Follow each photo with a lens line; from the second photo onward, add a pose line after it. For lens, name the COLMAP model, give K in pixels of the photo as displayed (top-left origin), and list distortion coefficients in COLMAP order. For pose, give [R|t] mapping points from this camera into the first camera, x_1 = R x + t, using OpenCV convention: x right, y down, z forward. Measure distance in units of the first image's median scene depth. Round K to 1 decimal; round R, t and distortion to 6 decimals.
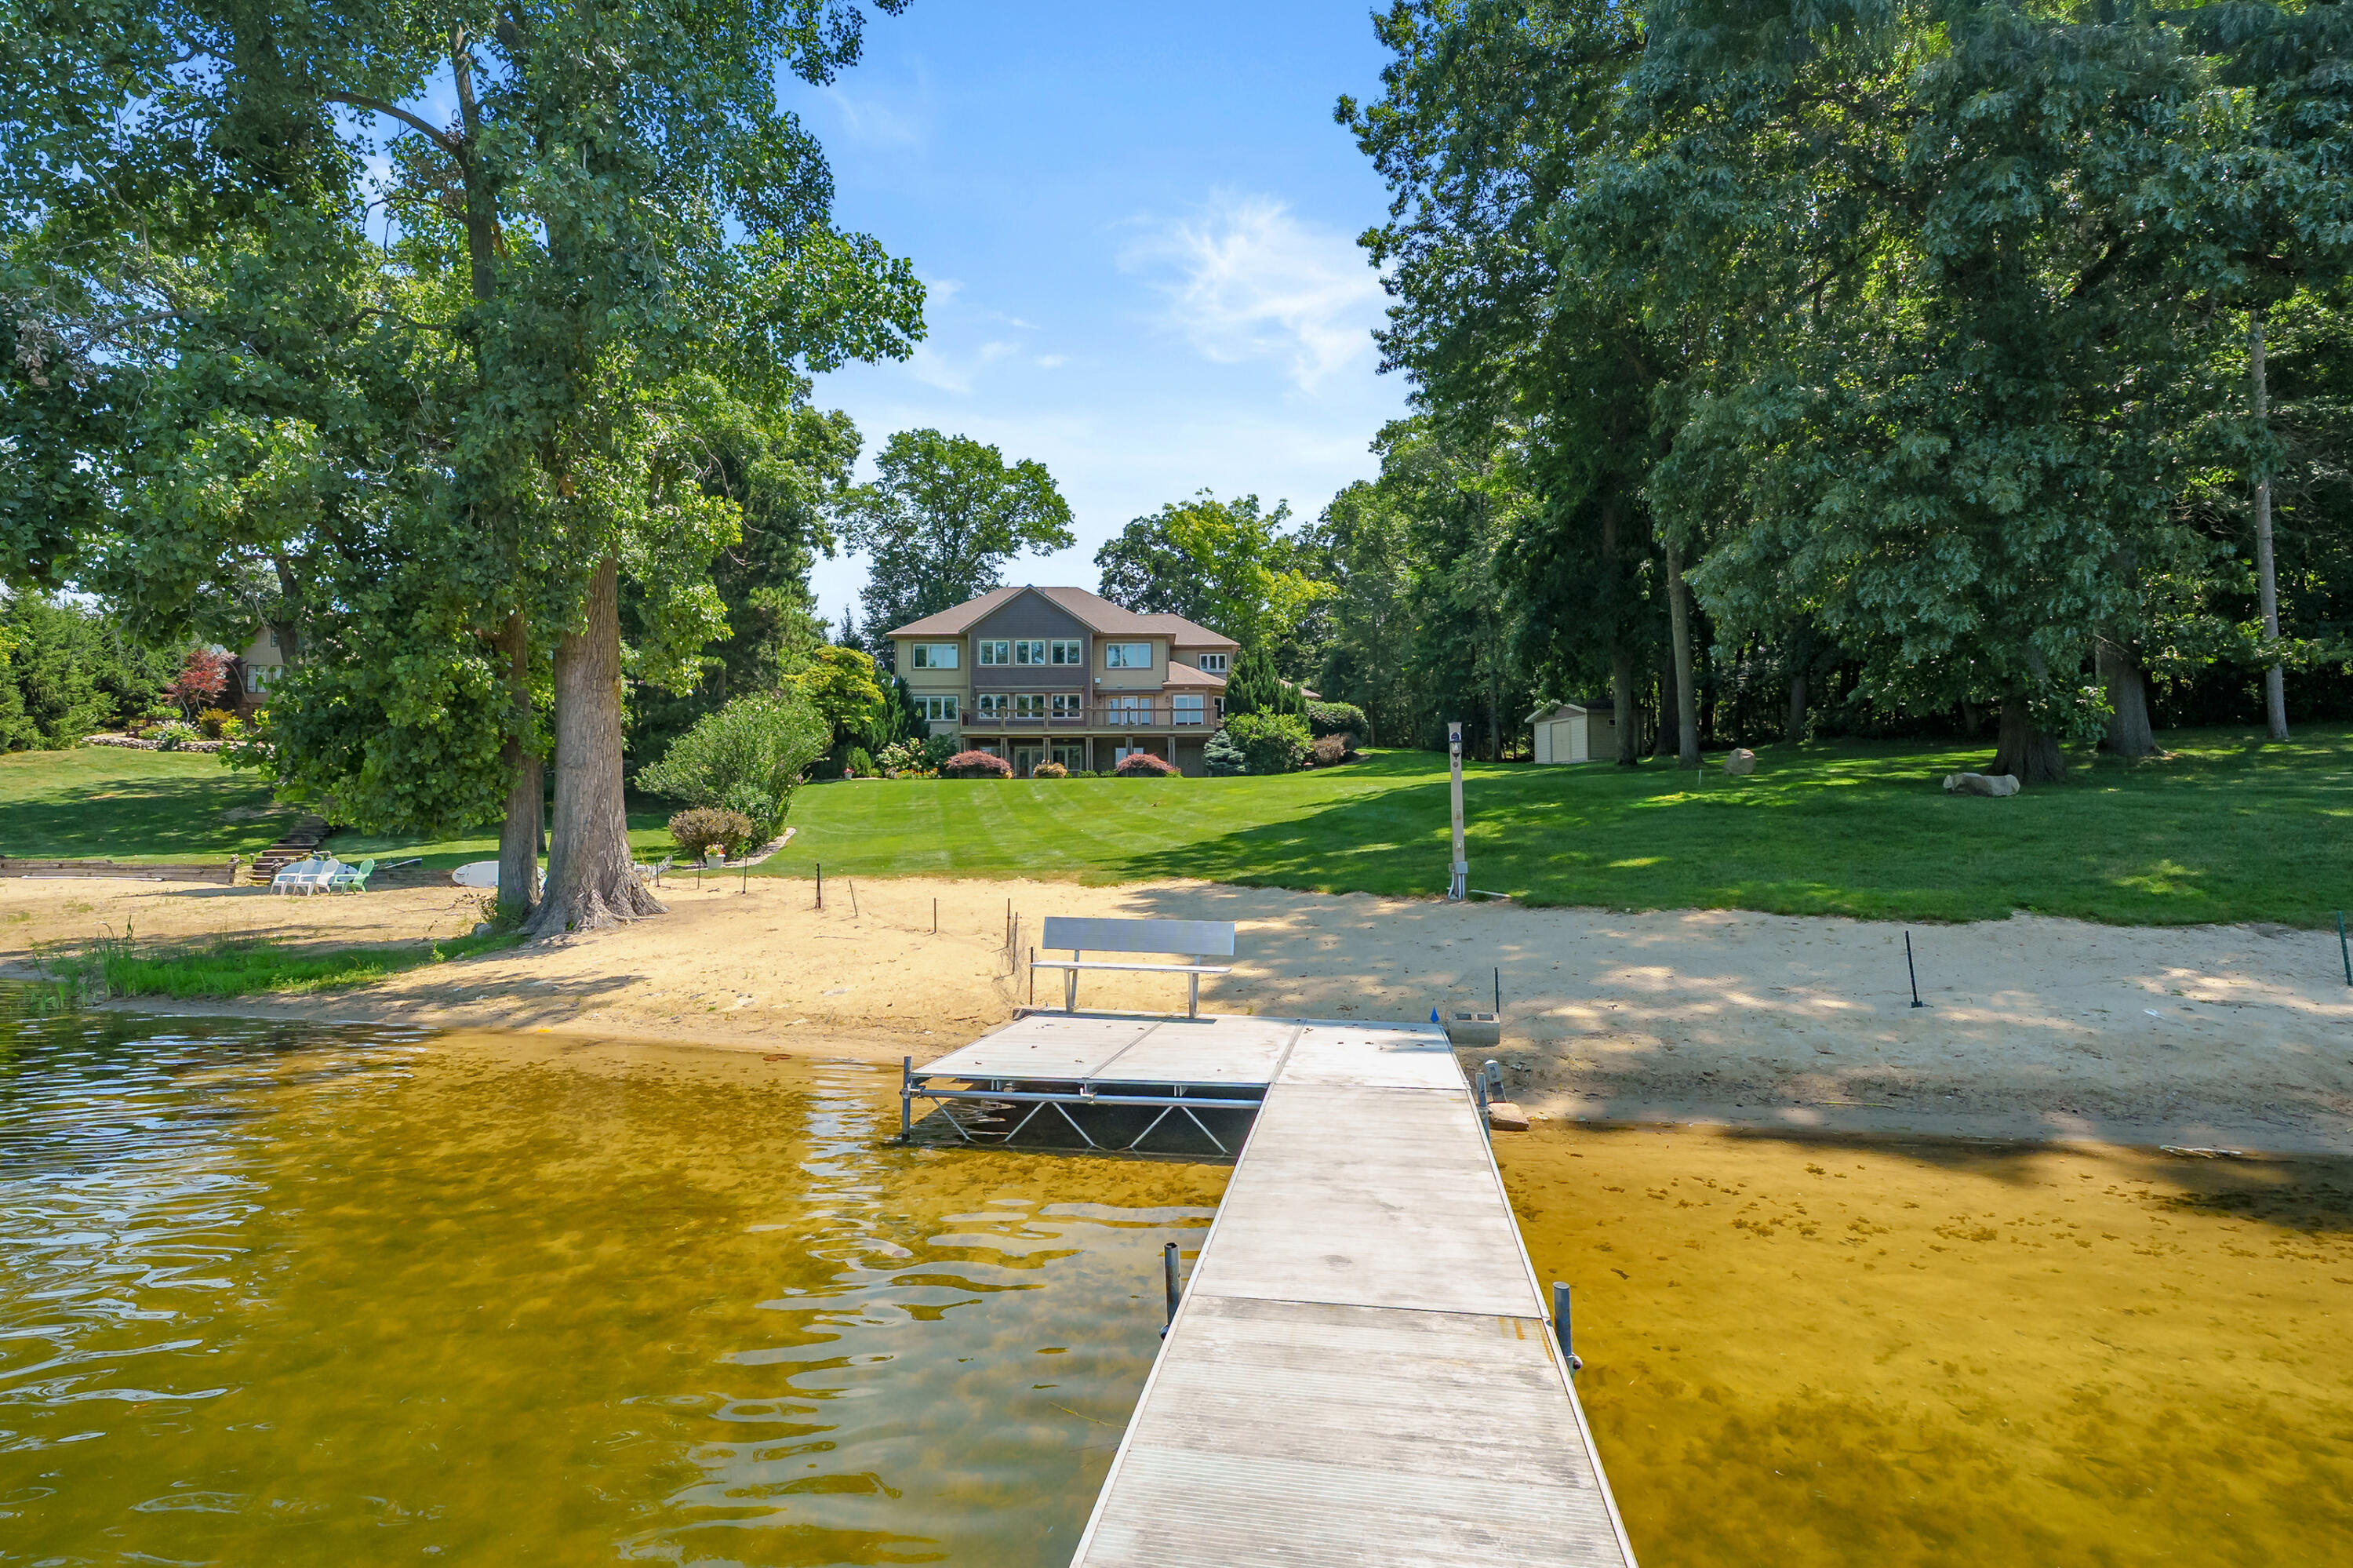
lens RADIAL K [[1049.2, 0, 1168.0], [0, 1049.2, 788.1], [0, 0, 1]] dist [-0.009403, 0.003812]
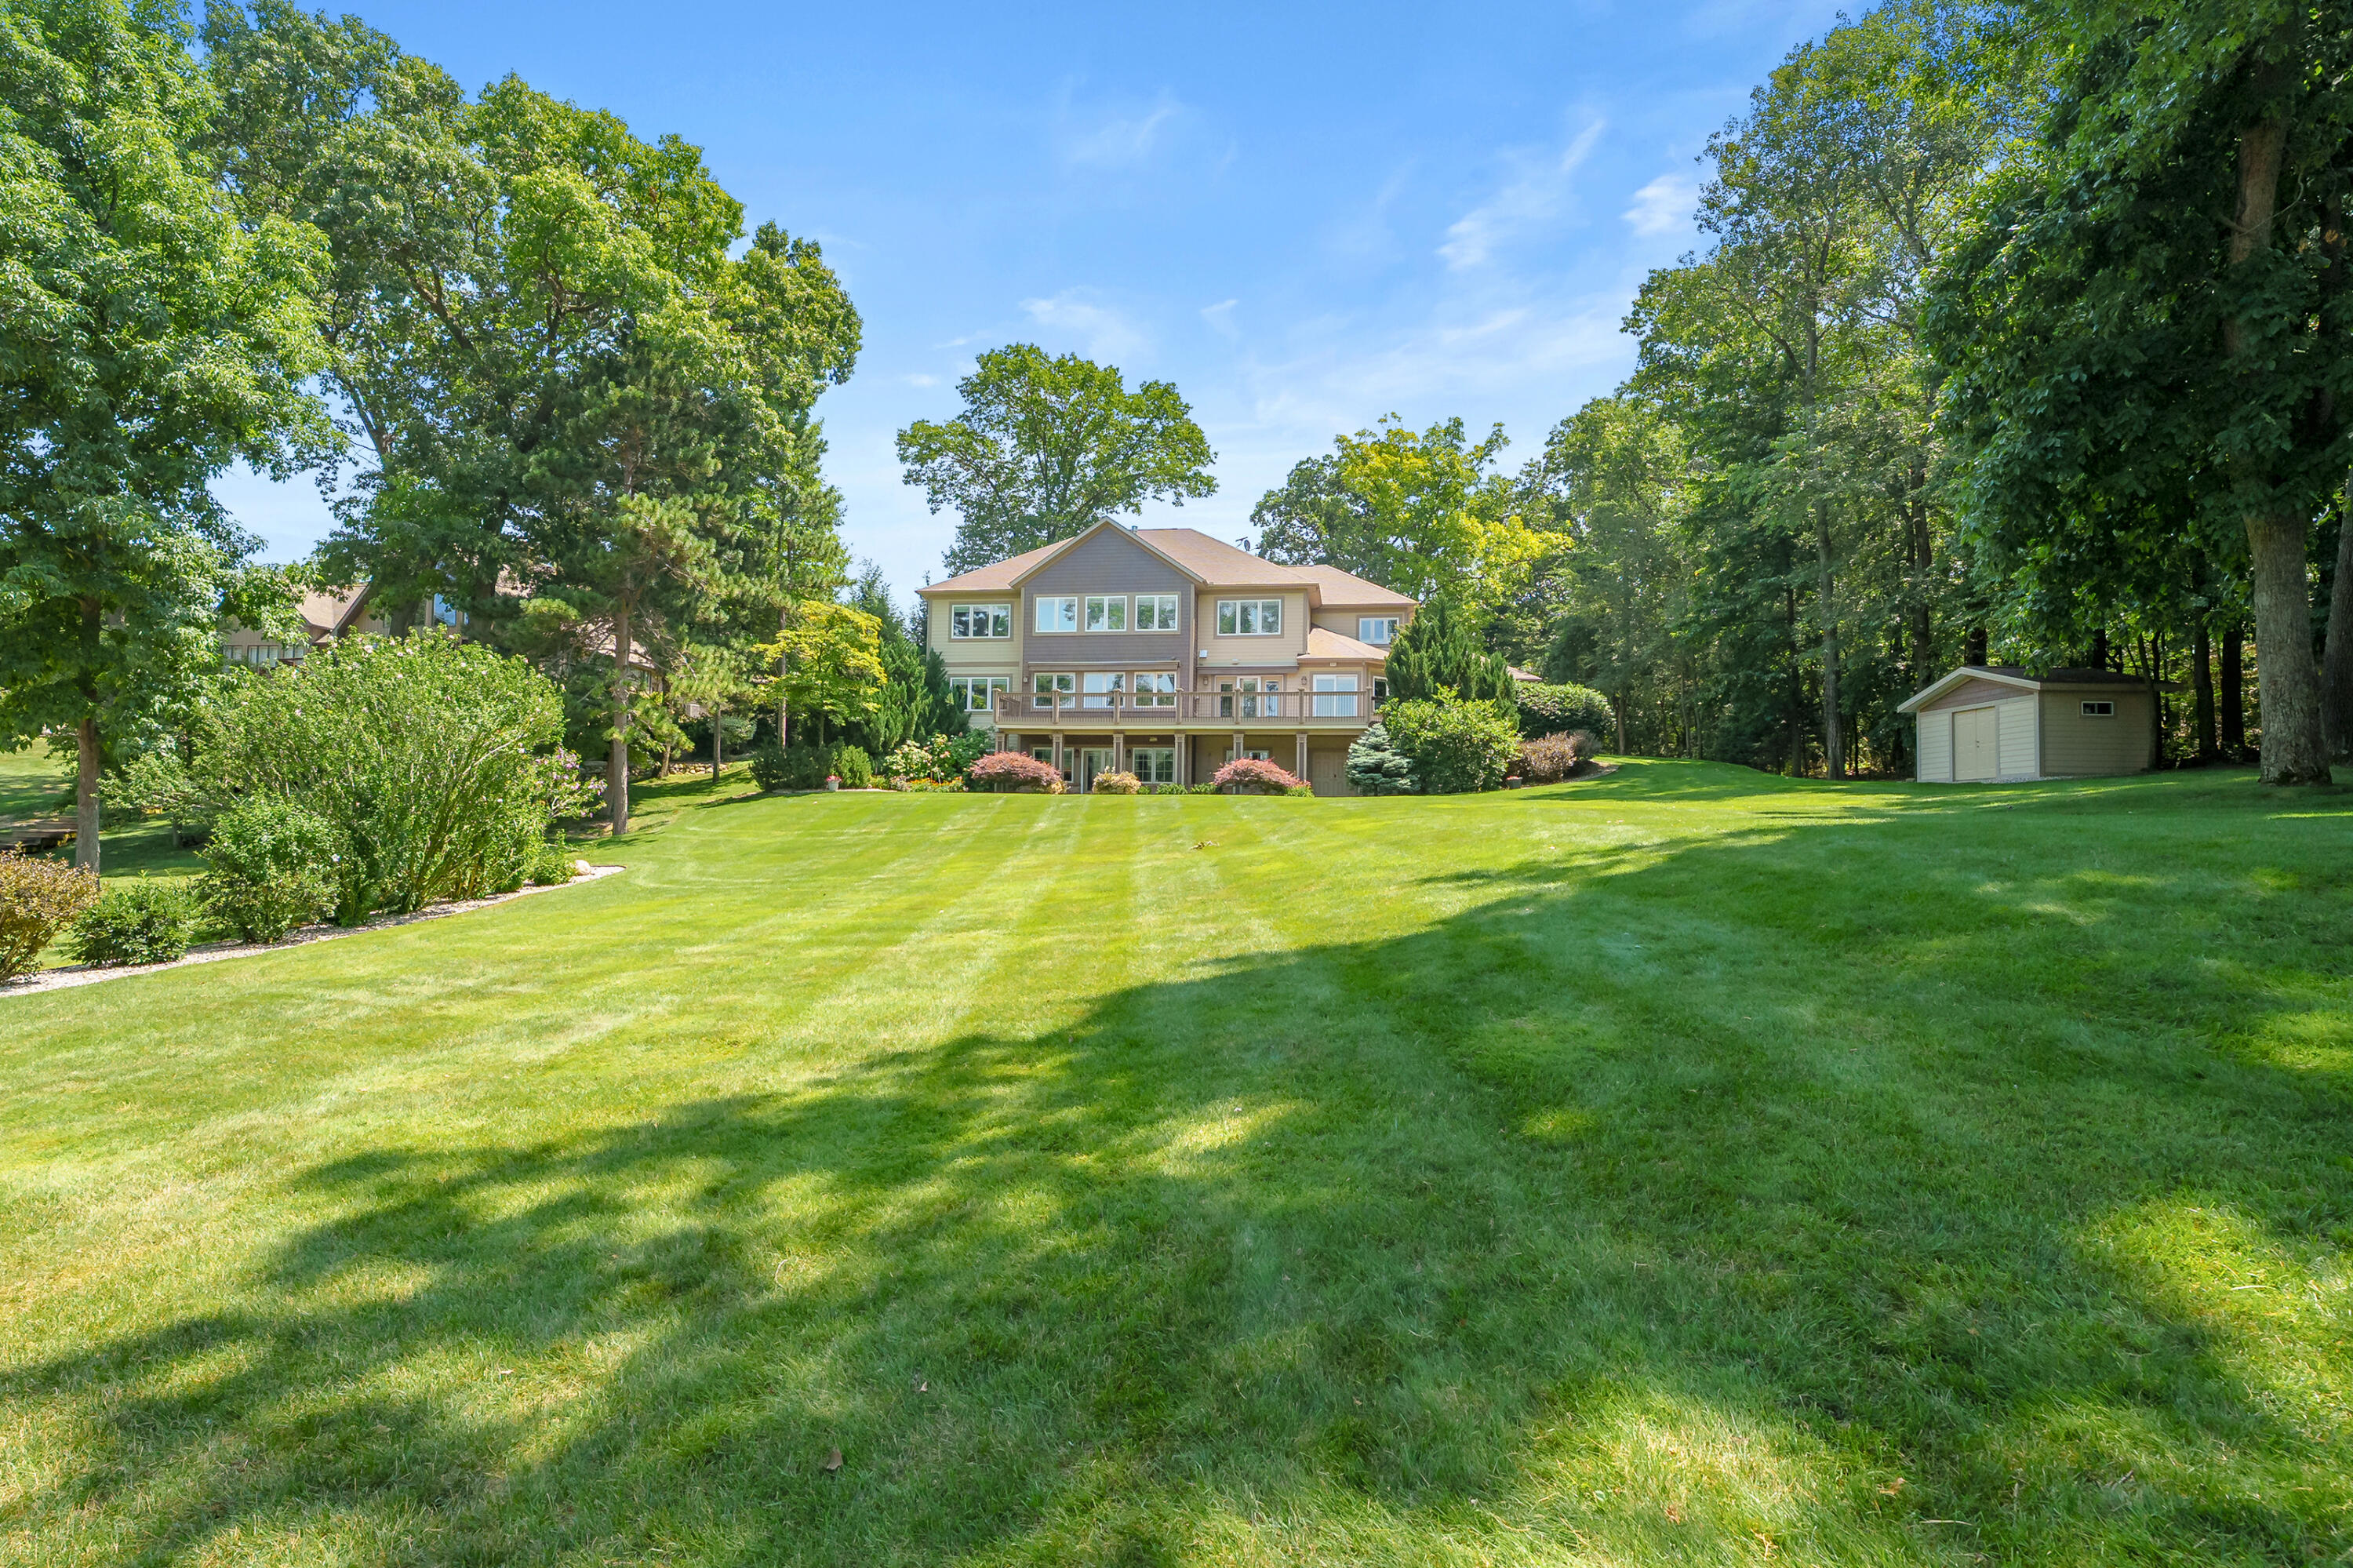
lens RADIAL K [[1120.3, 0, 1175.6], [0, 1120.3, 778.4], [0, 0, 1]] dist [-0.000674, -0.000066]
pose [[0.982603, 0.013828, -0.185201, 0.053049], [-0.018060, 0.999612, -0.021184, -0.004593], [0.184837, 0.024161, 0.982472, 0.271978]]
